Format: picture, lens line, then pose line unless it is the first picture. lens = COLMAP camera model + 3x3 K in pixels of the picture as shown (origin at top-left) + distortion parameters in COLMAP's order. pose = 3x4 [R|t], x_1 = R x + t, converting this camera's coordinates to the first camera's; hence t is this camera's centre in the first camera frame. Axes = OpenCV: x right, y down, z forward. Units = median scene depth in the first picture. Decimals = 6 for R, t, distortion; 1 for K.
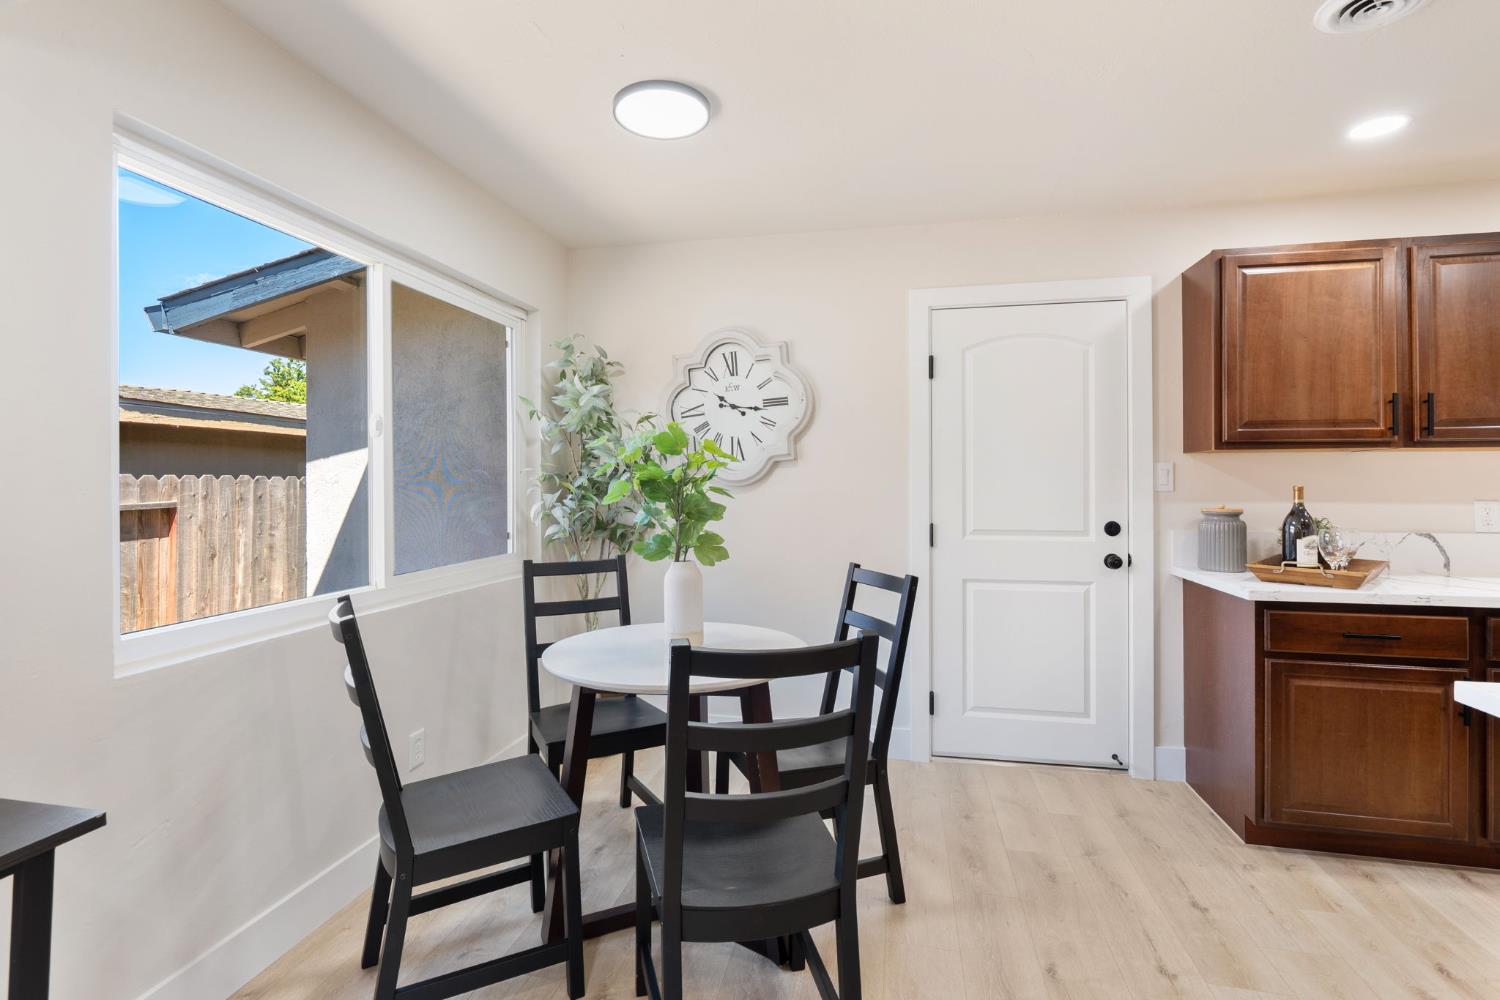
lens RADIAL K [[685.9, 0, 742.5], [0, 685.9, 480.7], [0, 0, 1]] dist [-0.002619, 0.000790]
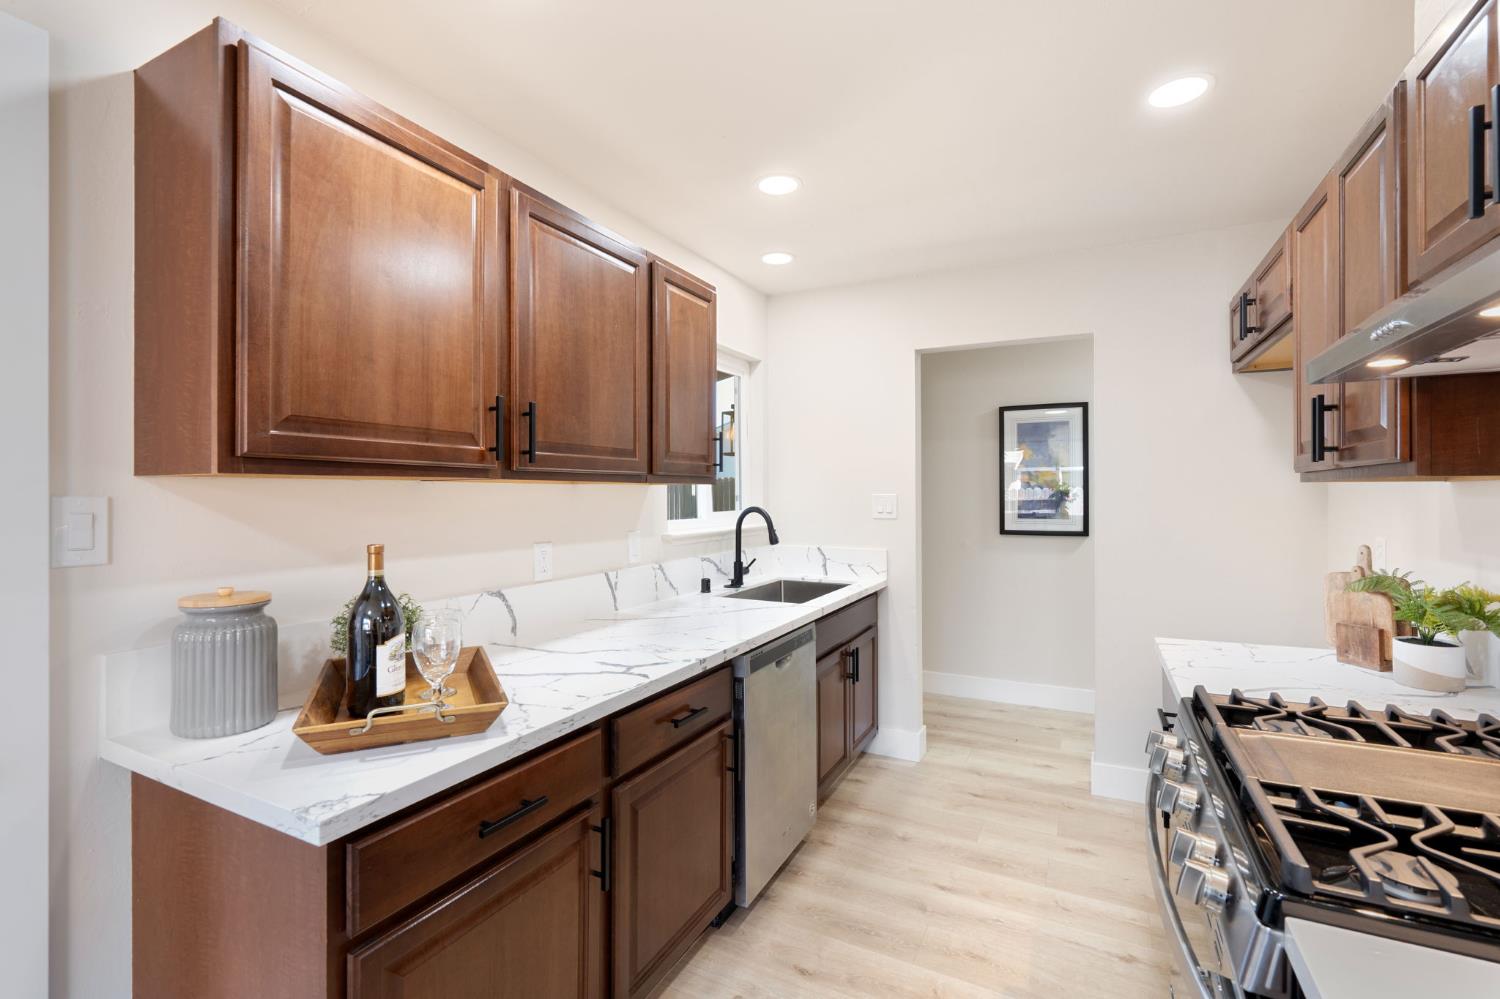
lens RADIAL K [[685.9, 0, 754.6], [0, 685.9, 490.7], [0, 0, 1]] dist [-0.002619, 0.000790]
pose [[0.249829, 0.005013, 0.968277, 0.359483], [-0.001407, 0.999987, -0.004814, -0.032742], [-0.968289, -0.000160, 0.249832, 0.572536]]
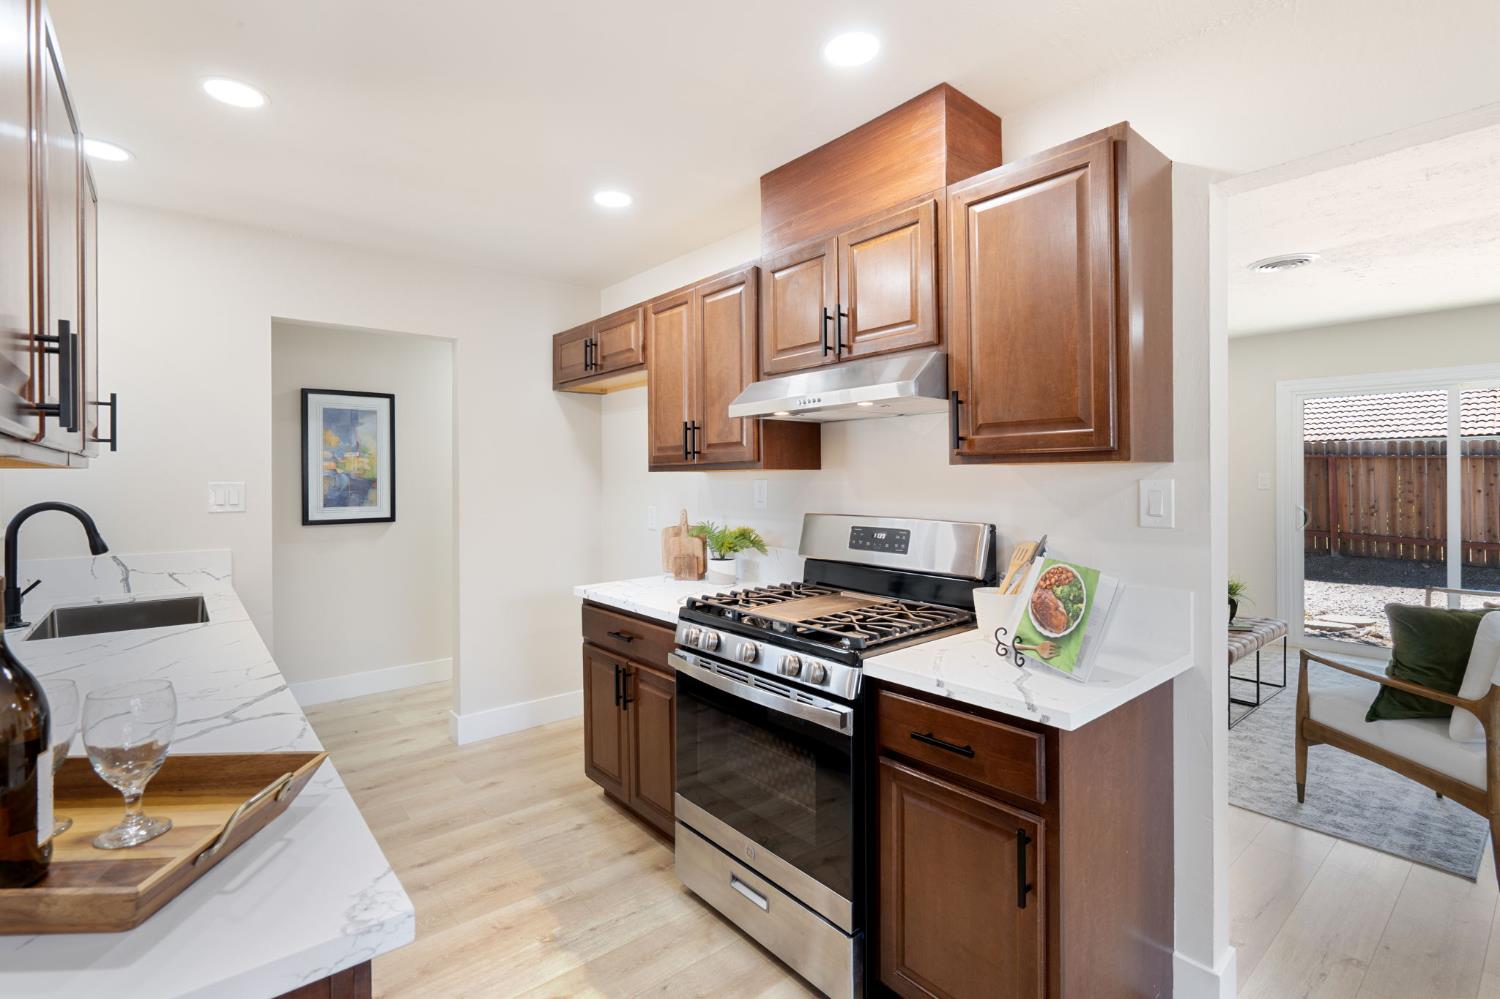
lens RADIAL K [[685.9, 0, 754.9], [0, 685.9, 477.4], [0, 0, 1]] dist [-0.002619, 0.000790]
pose [[-0.796776, 0.007763, 0.604224, 0.373535], [0.006387, 0.999970, -0.004424, -0.030973], [-0.604241, 0.000334, -0.796802, 0.980294]]
